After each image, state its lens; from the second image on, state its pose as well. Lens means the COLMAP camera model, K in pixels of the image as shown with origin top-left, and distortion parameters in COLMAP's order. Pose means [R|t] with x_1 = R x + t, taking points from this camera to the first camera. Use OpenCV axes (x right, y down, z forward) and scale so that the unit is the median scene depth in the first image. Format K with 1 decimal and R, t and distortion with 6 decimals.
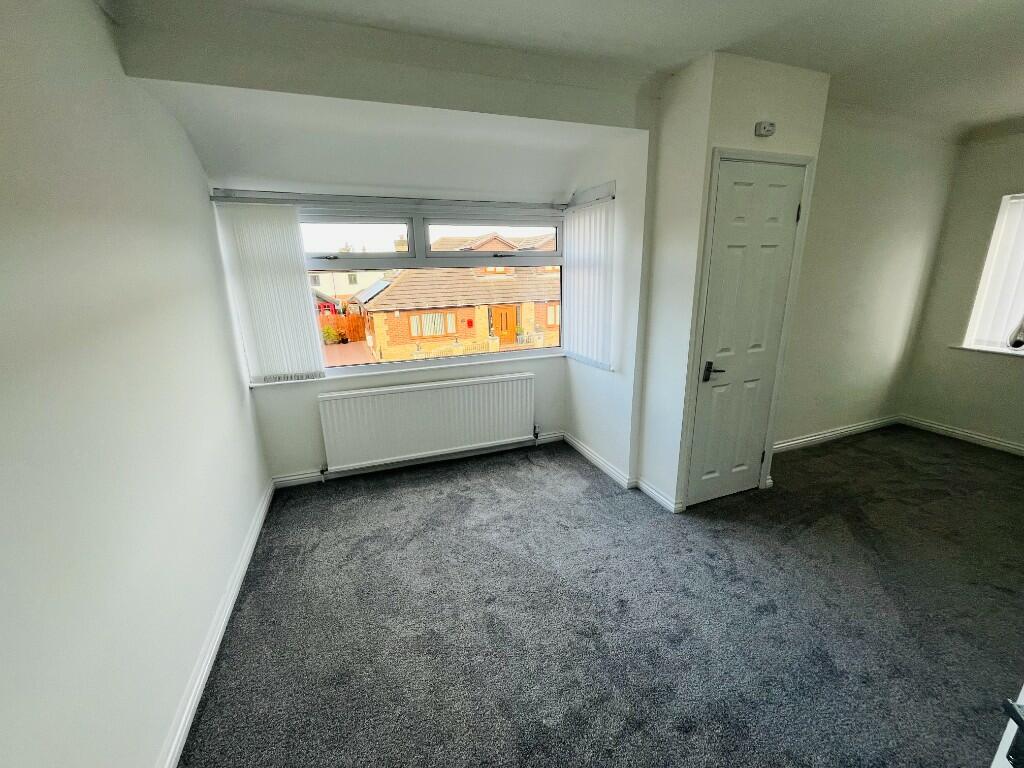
lens RADIAL K [[415.6, 0, 512.0], [0, 415.6, 384.0], [0, 0, 1]] dist [-0.002088, -0.000296]
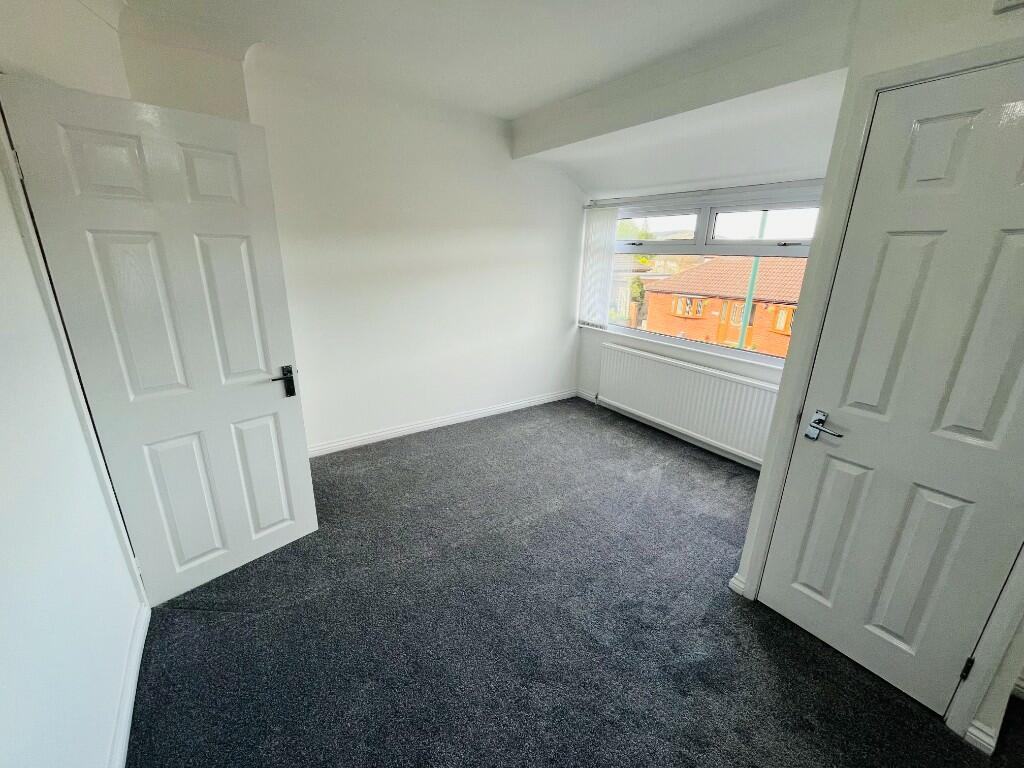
lens RADIAL K [[415.6, 0, 512.0], [0, 415.6, 384.0], [0, 0, 1]] dist [-0.002088, -0.000296]
pose [[0.256507, 0.318446, -0.912577, 0.800062], [-0.288536, 0.926343, 0.242148, -0.095971], [0.922470, 0.201198, 0.329496, 0.282562]]
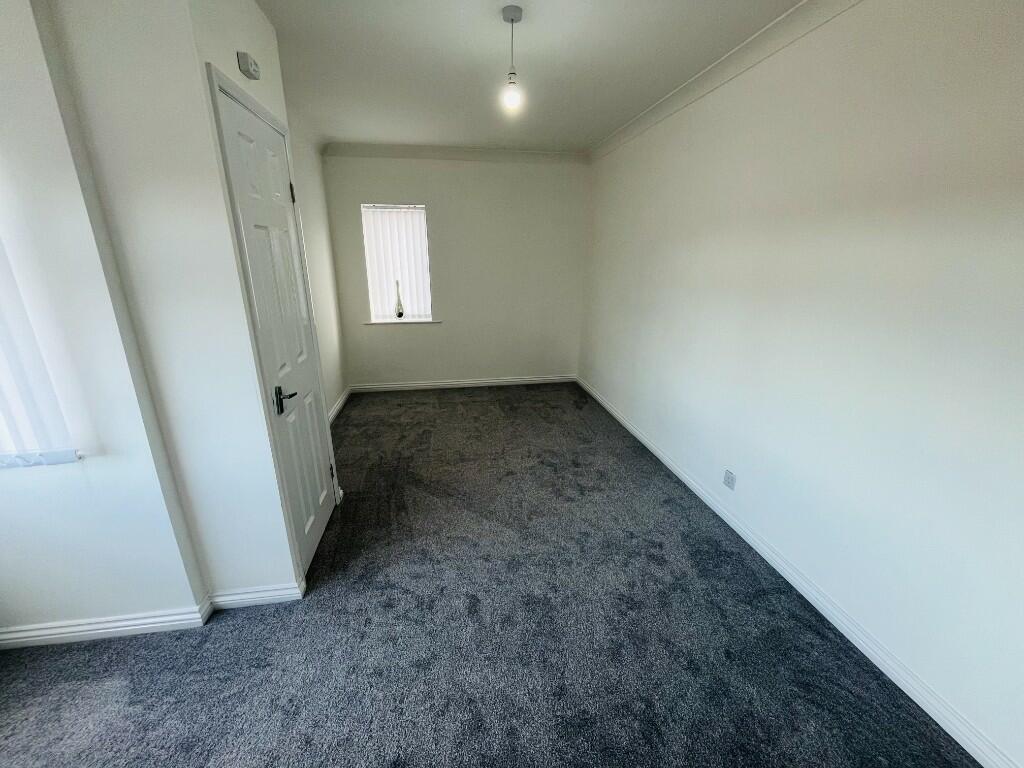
lens RADIAL K [[414.3, 0, 498.8], [0, 414.3, 384.3], [0, 0, 1]] dist [-0.005576, -0.000673]
pose [[0.207406, -0.269796, 0.940315, -0.105629], [0.256910, 0.942500, 0.213756, -0.098245], [-0.943917, 0.197242, 0.264794, 0.390646]]
